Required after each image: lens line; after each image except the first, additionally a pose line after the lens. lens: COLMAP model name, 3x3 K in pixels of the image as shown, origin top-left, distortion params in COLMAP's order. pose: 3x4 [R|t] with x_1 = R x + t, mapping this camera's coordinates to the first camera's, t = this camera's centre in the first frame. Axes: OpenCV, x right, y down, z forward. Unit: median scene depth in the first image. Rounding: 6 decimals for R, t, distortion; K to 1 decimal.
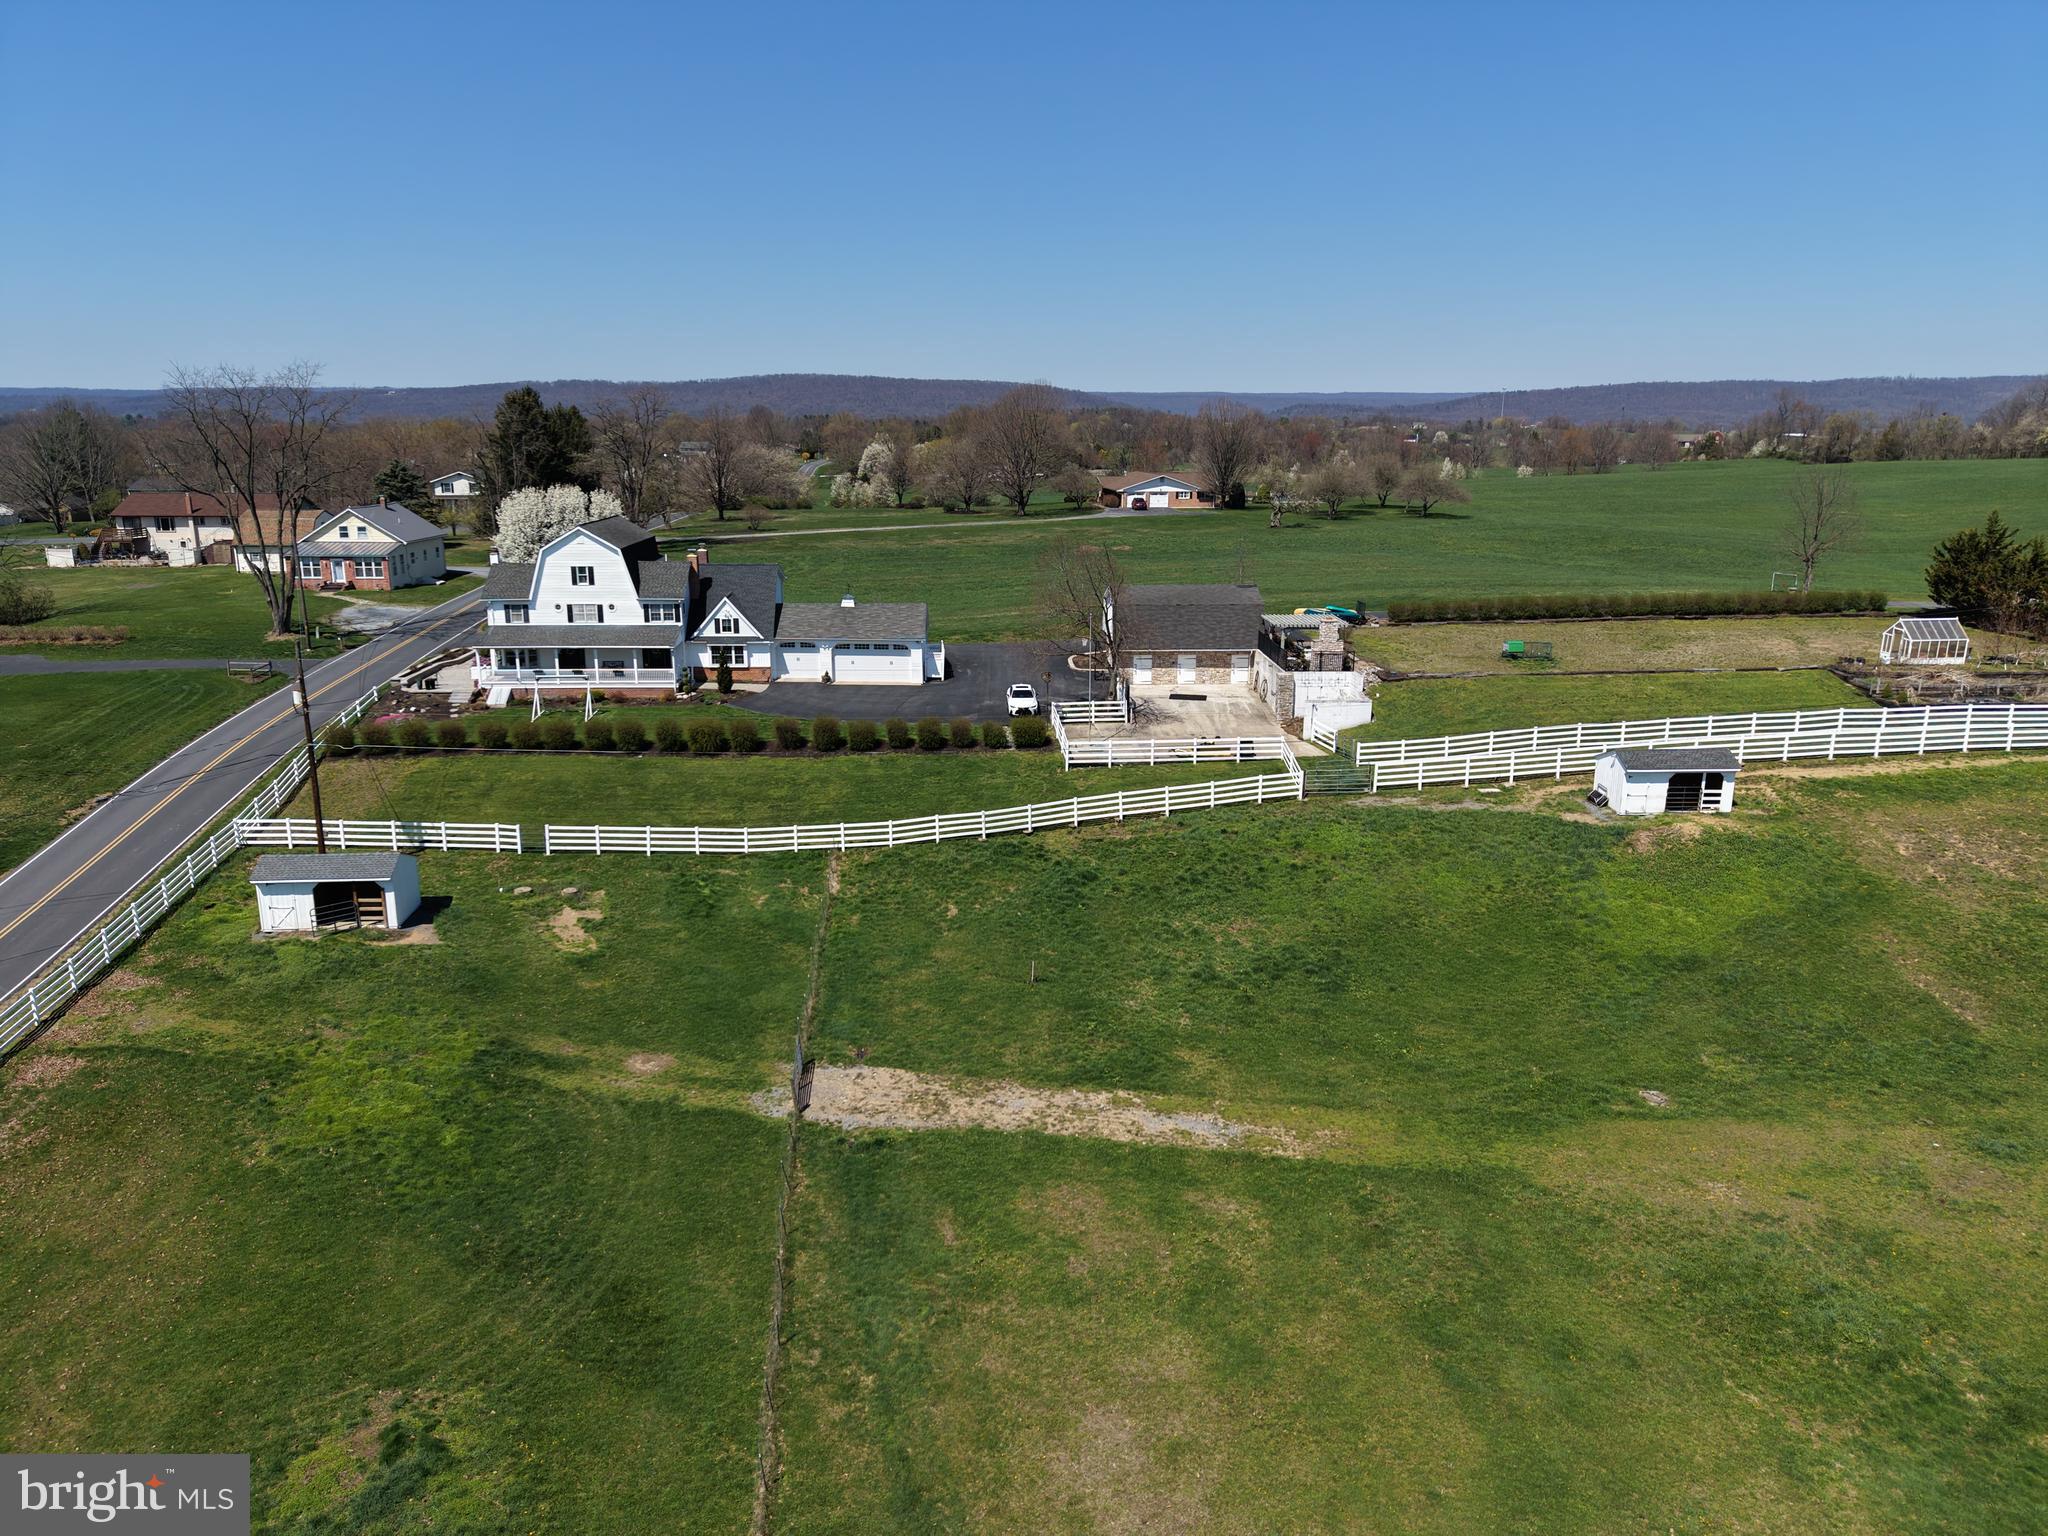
lens RADIAL K [[1368.3, 0, 1034.4], [0, 1368.3, 778.8], [0, 0, 1]] dist [0.040504, -0.046650]
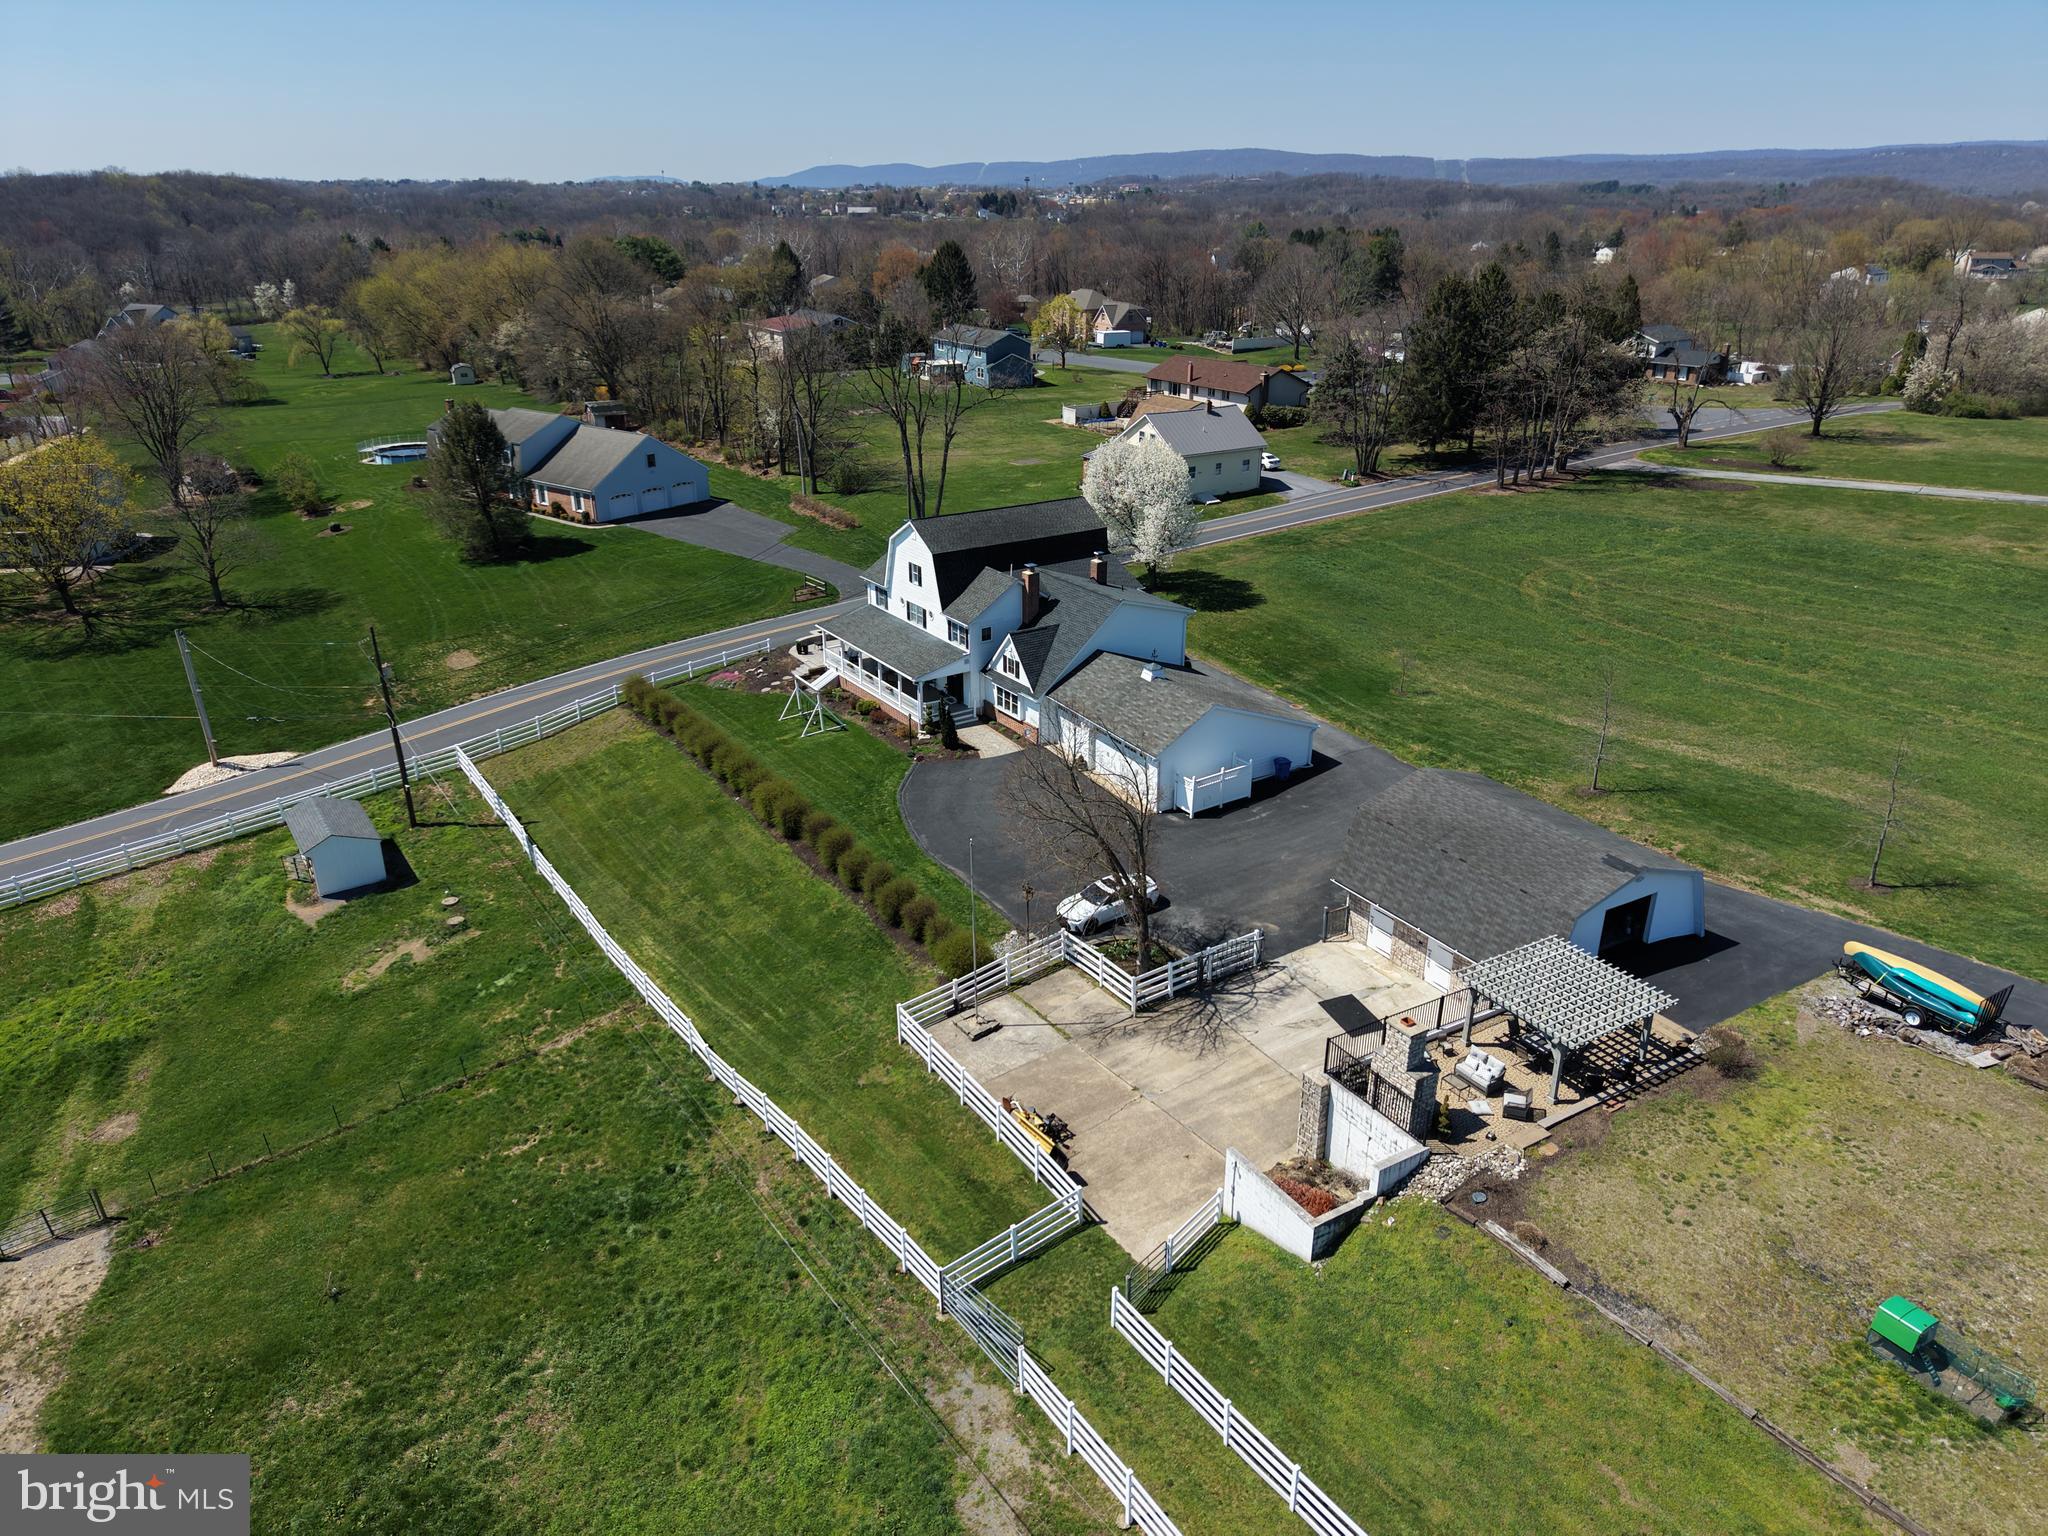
lens RADIAL K [[1368.3, 0, 1026.5], [0, 1368.3, 763.9], [0, 0, 1]] dist [0.040504, -0.046650]
pose [[0.484913, 0.332690, -0.808812, 0.482374], [-0.210247, 0.942043, 0.261441, -0.283623], [0.848914, 0.043274, 0.526756, 0.596765]]
